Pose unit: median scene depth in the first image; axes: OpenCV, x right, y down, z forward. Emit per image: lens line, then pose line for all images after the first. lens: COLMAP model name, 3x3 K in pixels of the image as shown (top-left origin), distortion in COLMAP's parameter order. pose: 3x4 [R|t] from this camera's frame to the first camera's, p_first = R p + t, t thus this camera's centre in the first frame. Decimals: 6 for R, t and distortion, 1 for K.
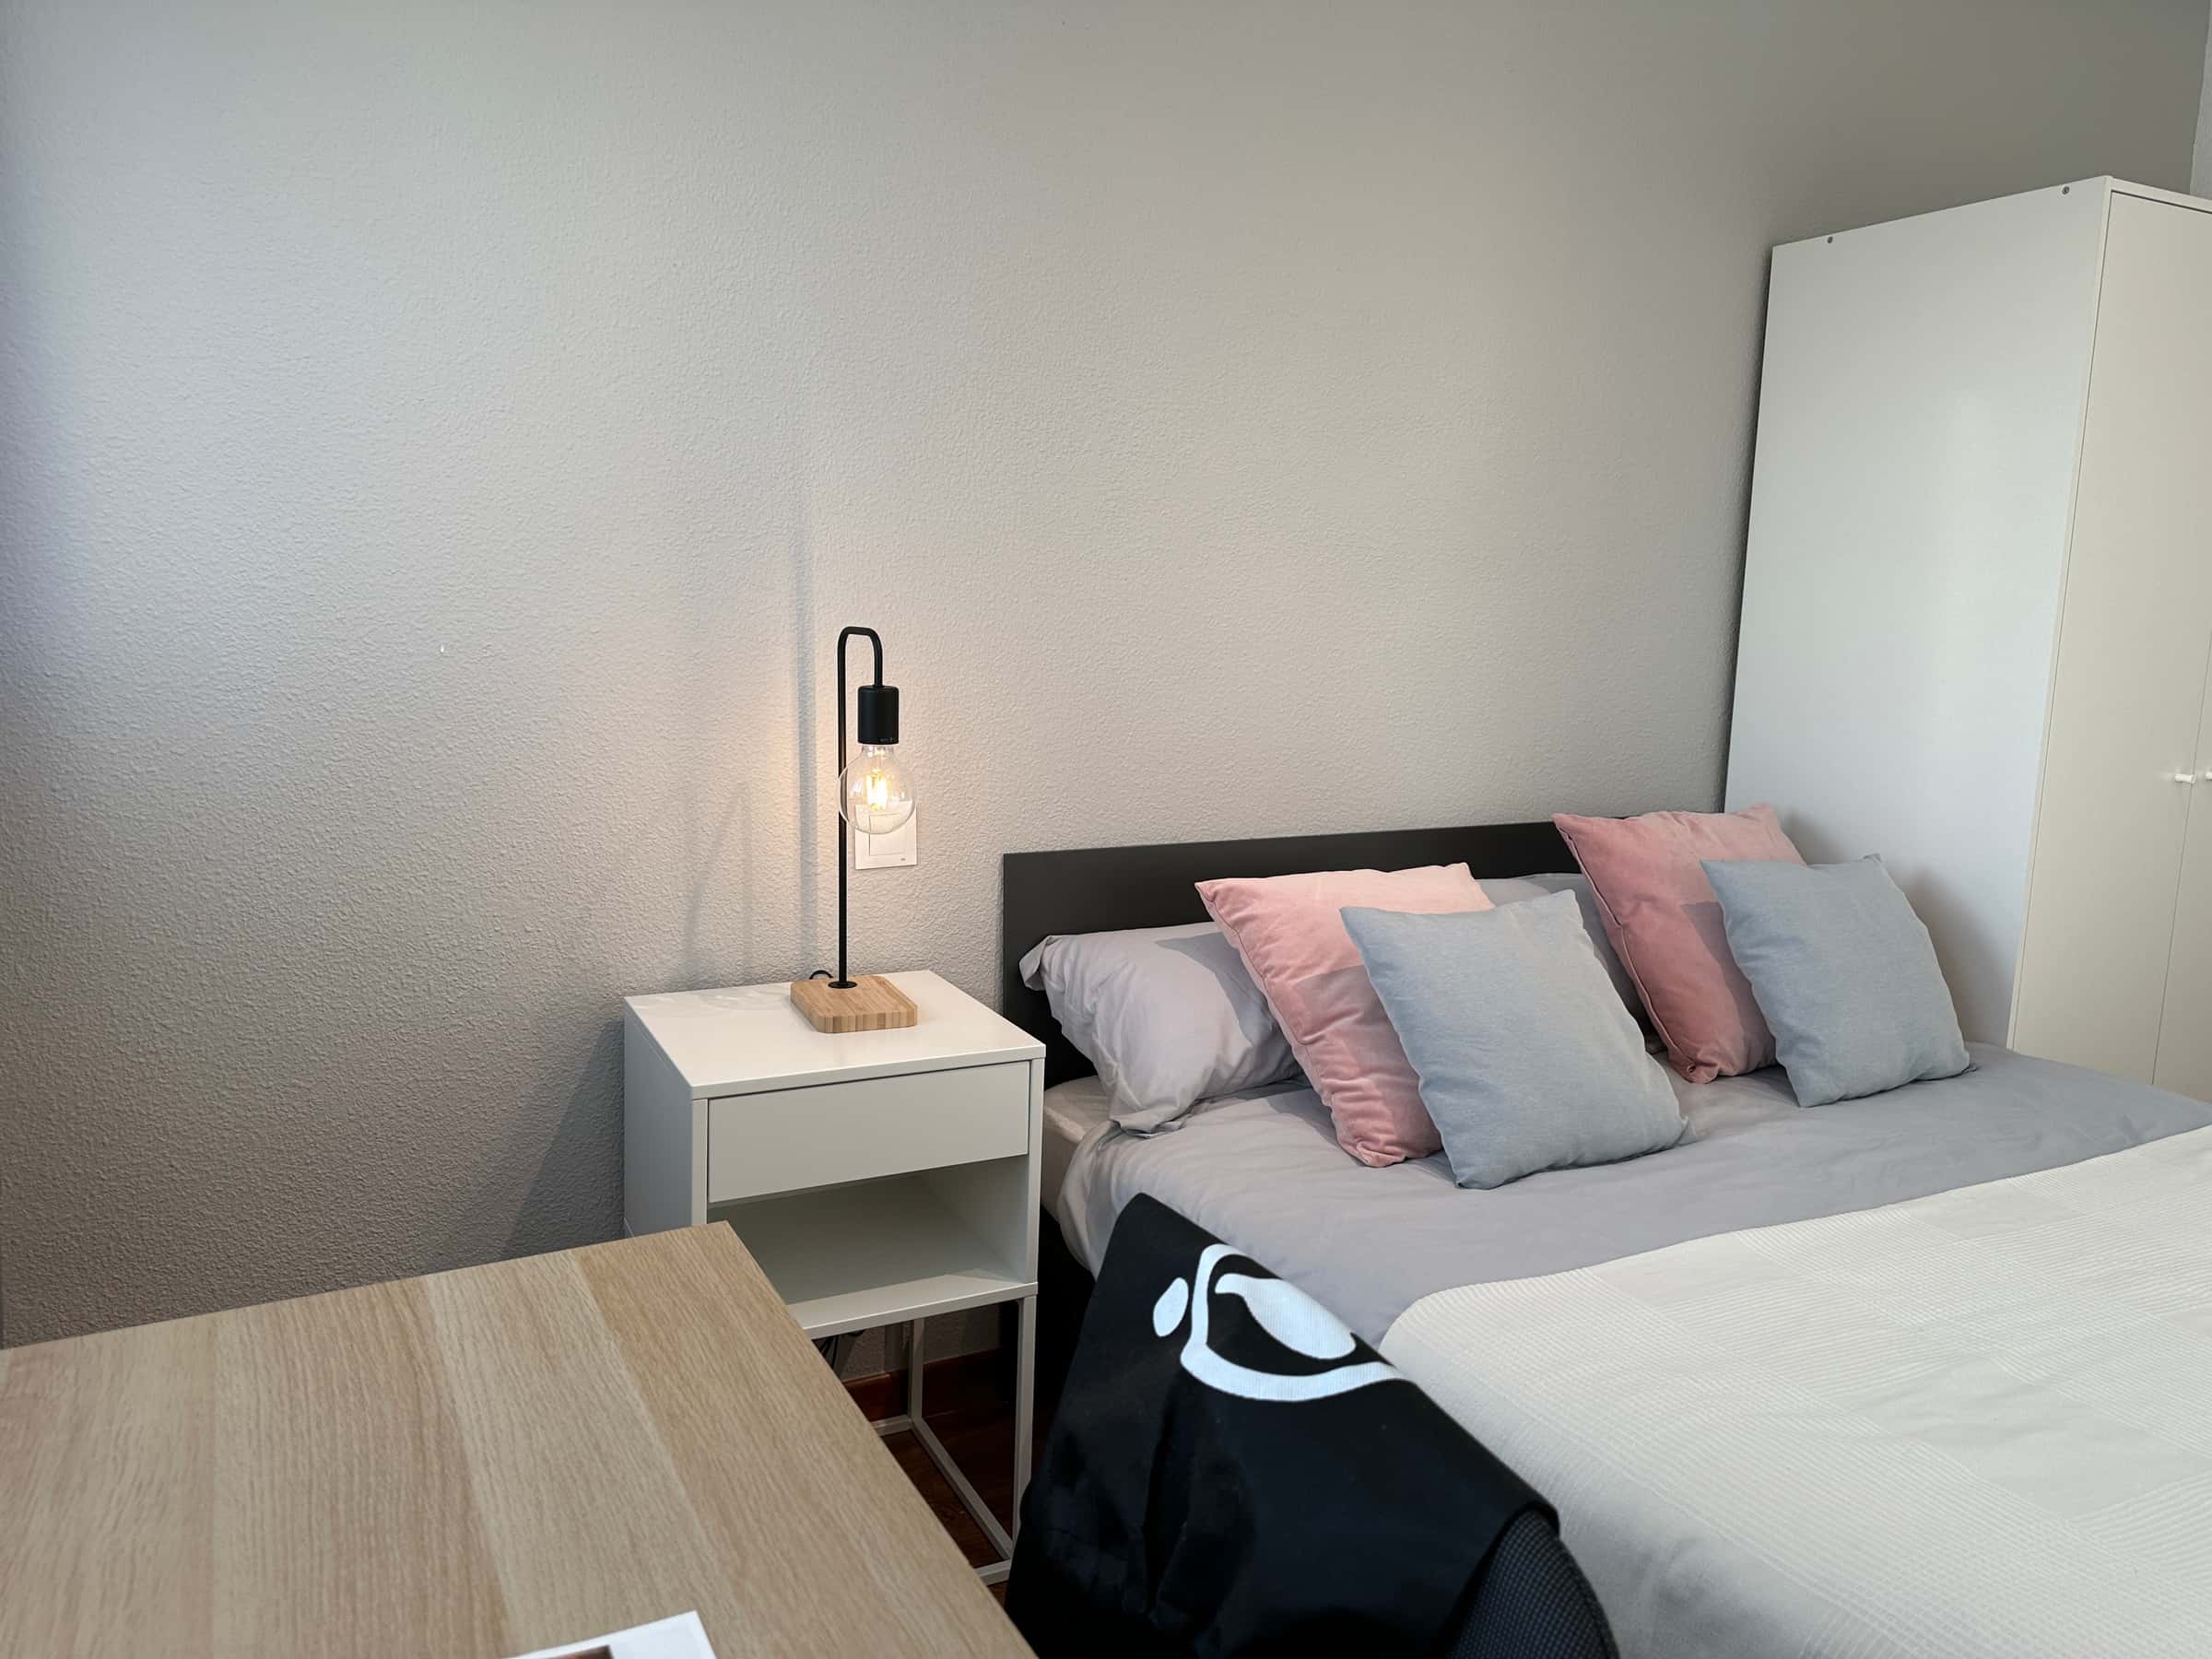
lens RADIAL K [[1546.0, 0, 1106.0], [0, 1546.0, 829.5], [0, 0, 1]] dist [0.002362, 0.001408]
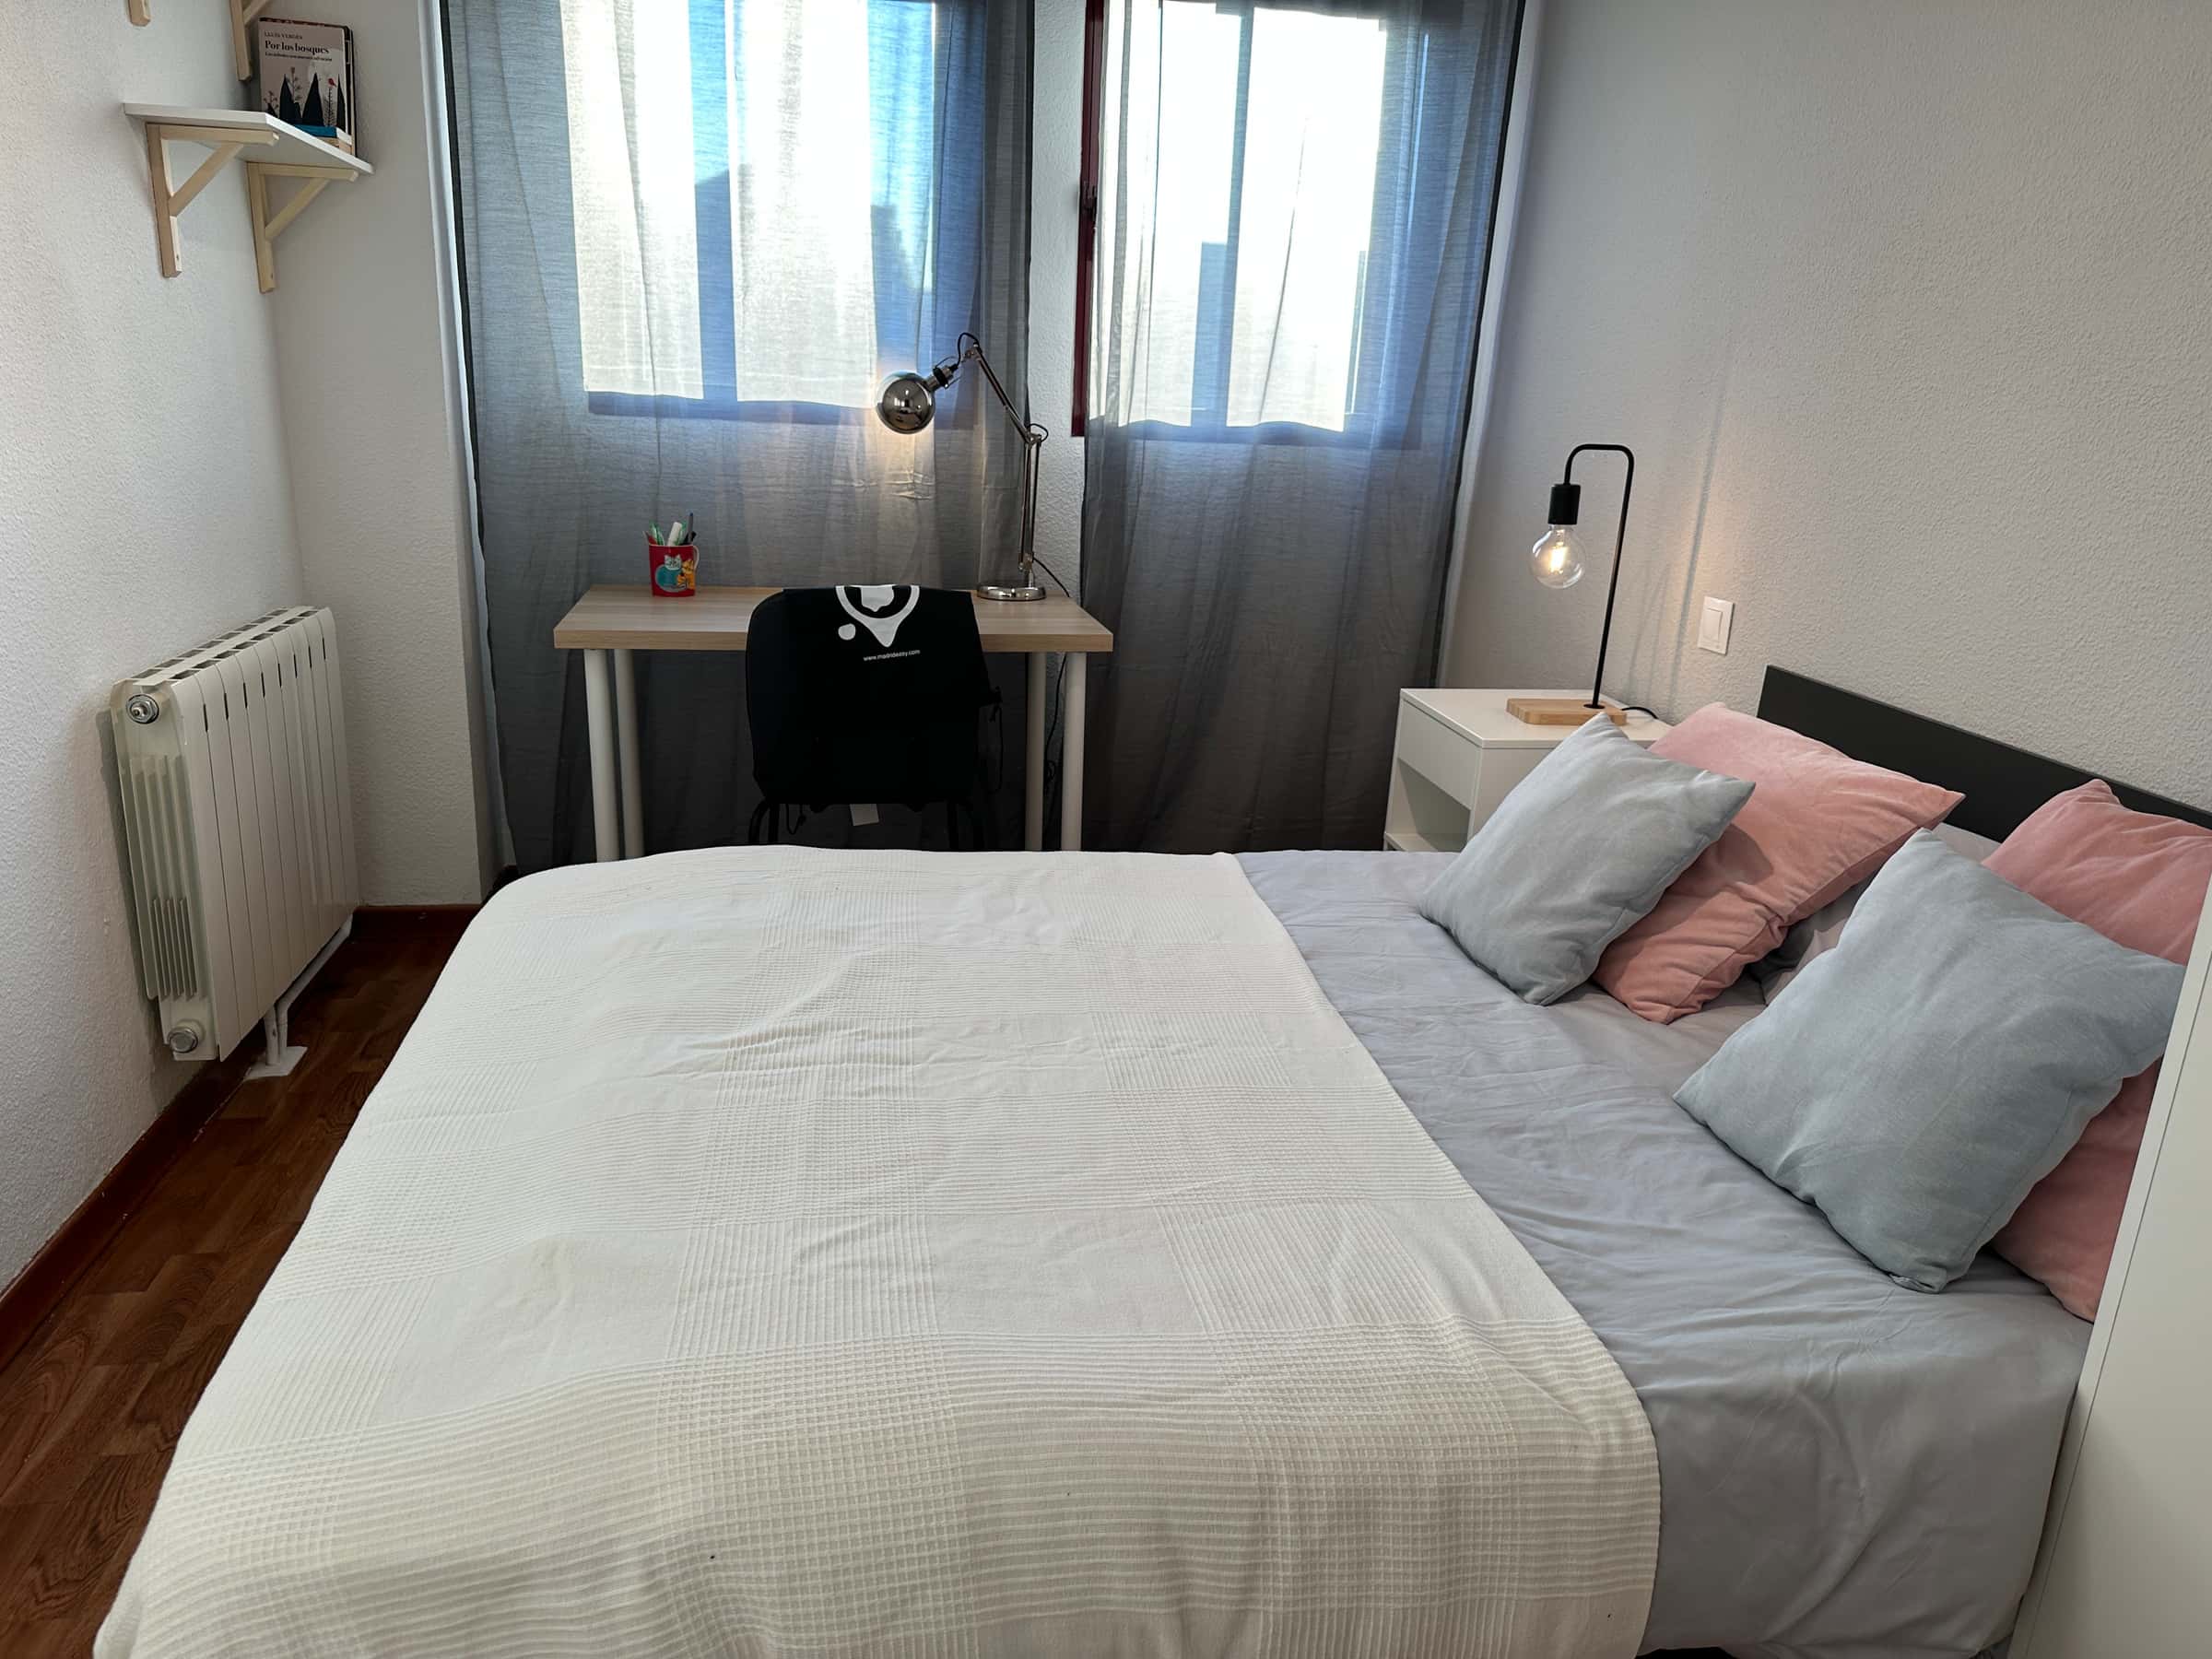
lens RADIAL K [[1546.0, 0, 1106.0], [0, 1546.0, 829.5], [0, 0, 1]] dist [0.002362, 0.001408]
pose [[-0.286199, 0.239030, -0.927877, 1.375826], [-0.195902, 0.933330, 0.300860, -0.139649], [0.937930, 0.267879, -0.220292, 0.983750]]
